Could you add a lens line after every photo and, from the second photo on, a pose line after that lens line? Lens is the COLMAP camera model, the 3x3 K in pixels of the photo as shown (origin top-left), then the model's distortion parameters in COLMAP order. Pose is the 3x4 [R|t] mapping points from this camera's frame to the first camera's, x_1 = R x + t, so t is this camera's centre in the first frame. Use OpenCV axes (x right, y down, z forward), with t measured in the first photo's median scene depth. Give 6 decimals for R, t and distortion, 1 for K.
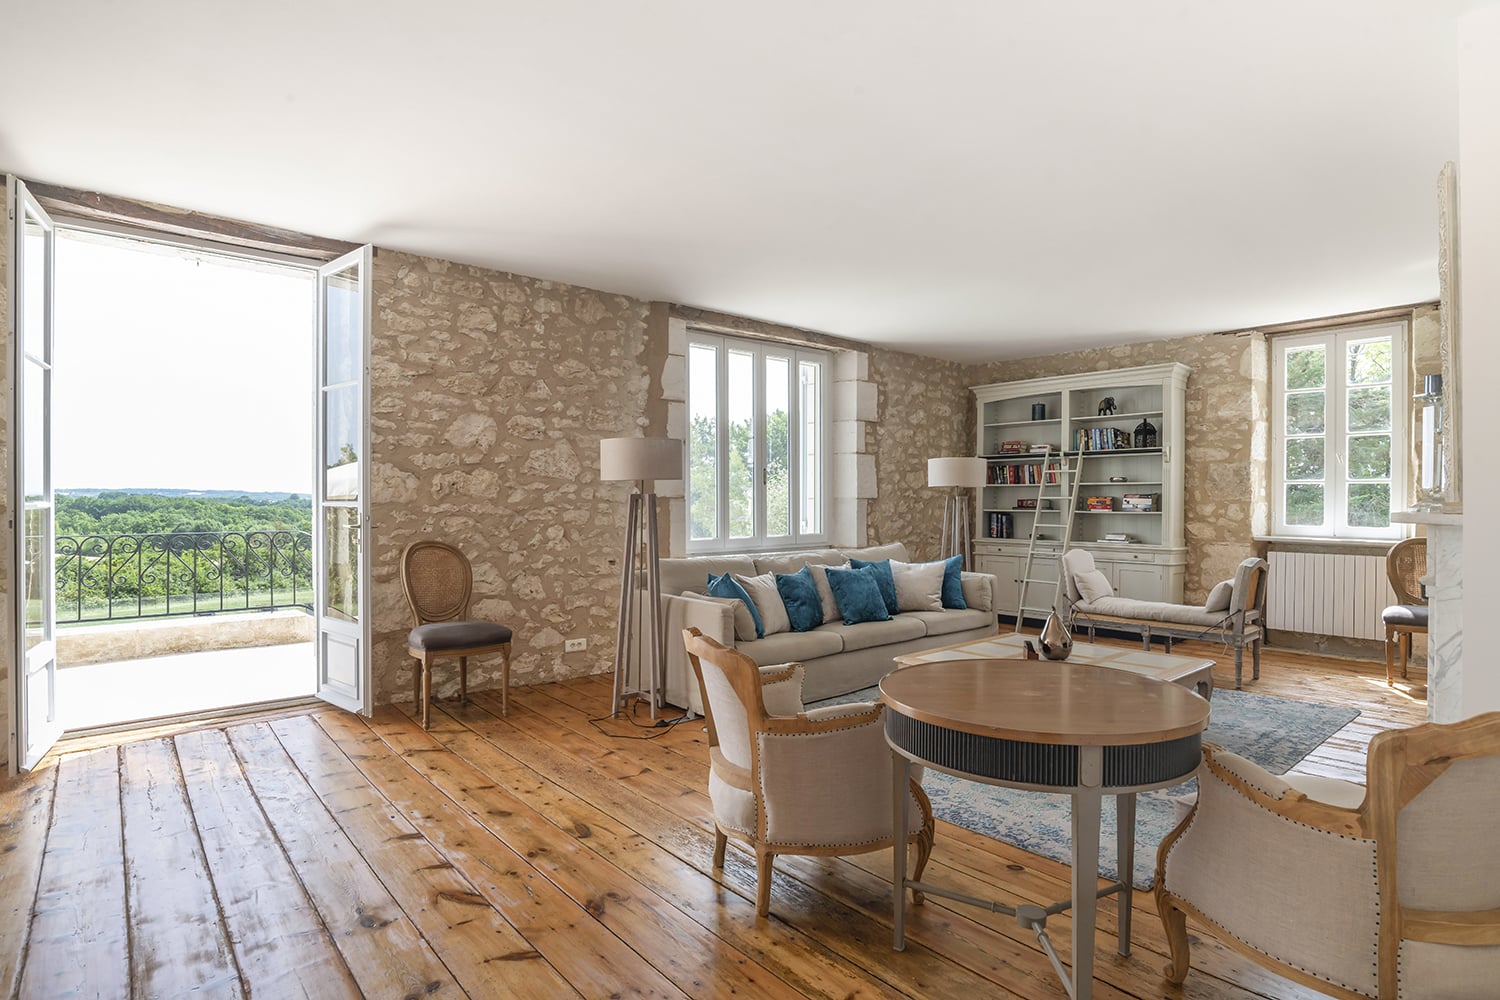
lens RADIAL K [[754.2, 0, 766.9], [0, 754.2, 502.4], [0, 0, 1]] dist [-0.047943, 0.017840]
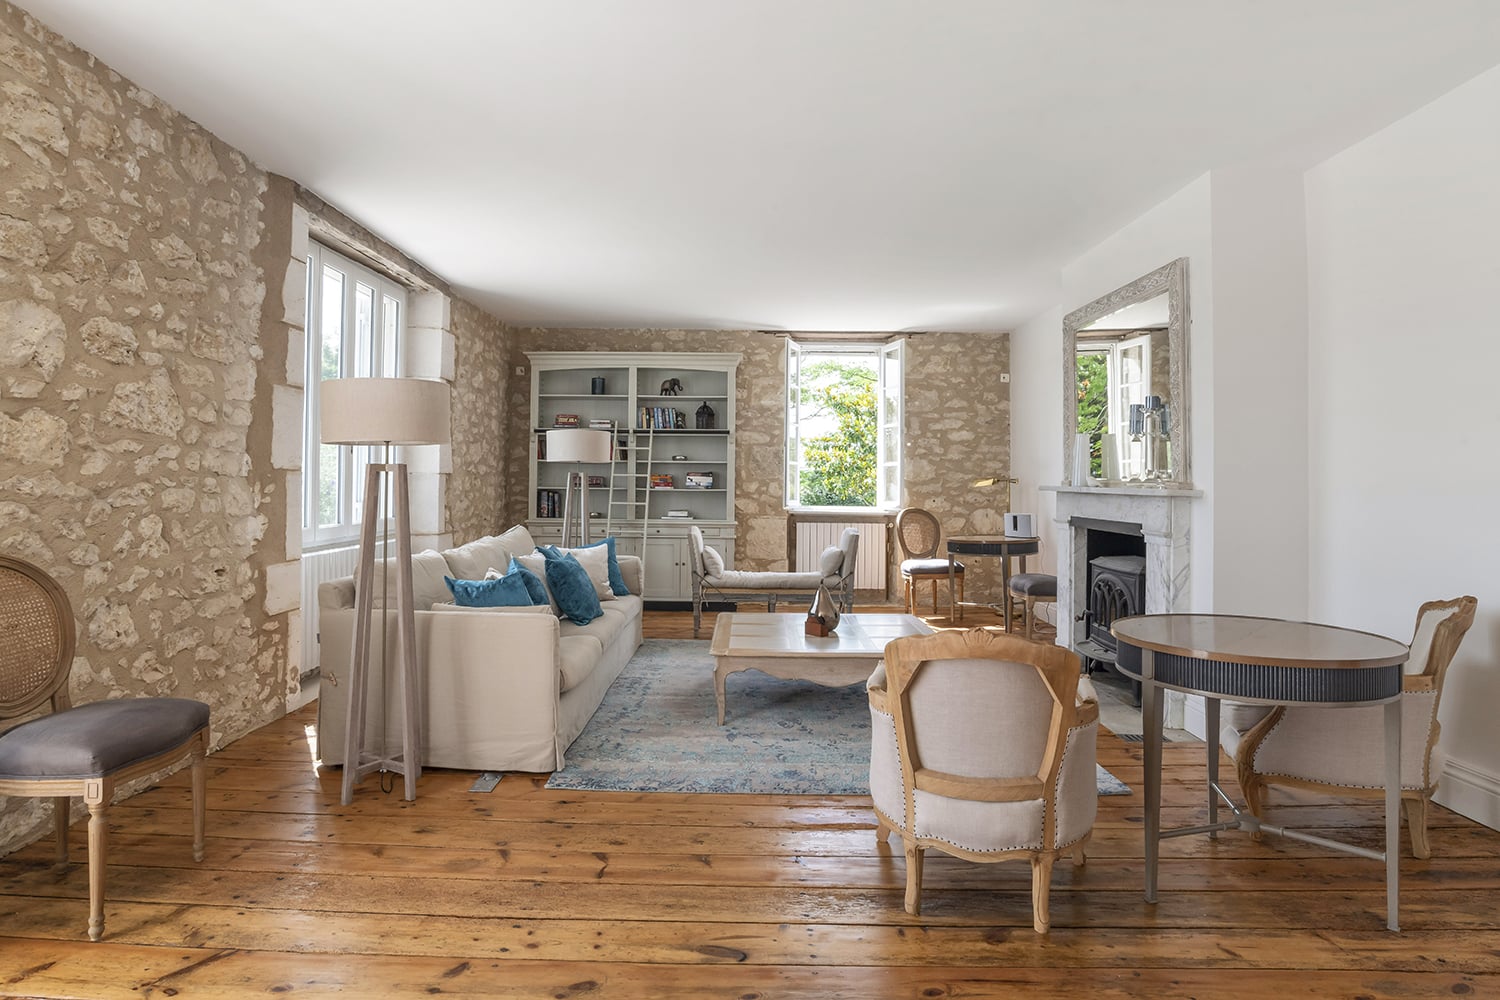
lens RADIAL K [[796.2, 0, 746.9], [0, 796.2, 469.3], [0, 0, 1]] dist [-0.051191, 0.023286]
pose [[0.691286, 0.015285, 0.722419, -0.391015], [-0.006010, 0.999863, -0.015403, 0.001851], [-0.722556, 0.006306, 0.691284, 0.246347]]
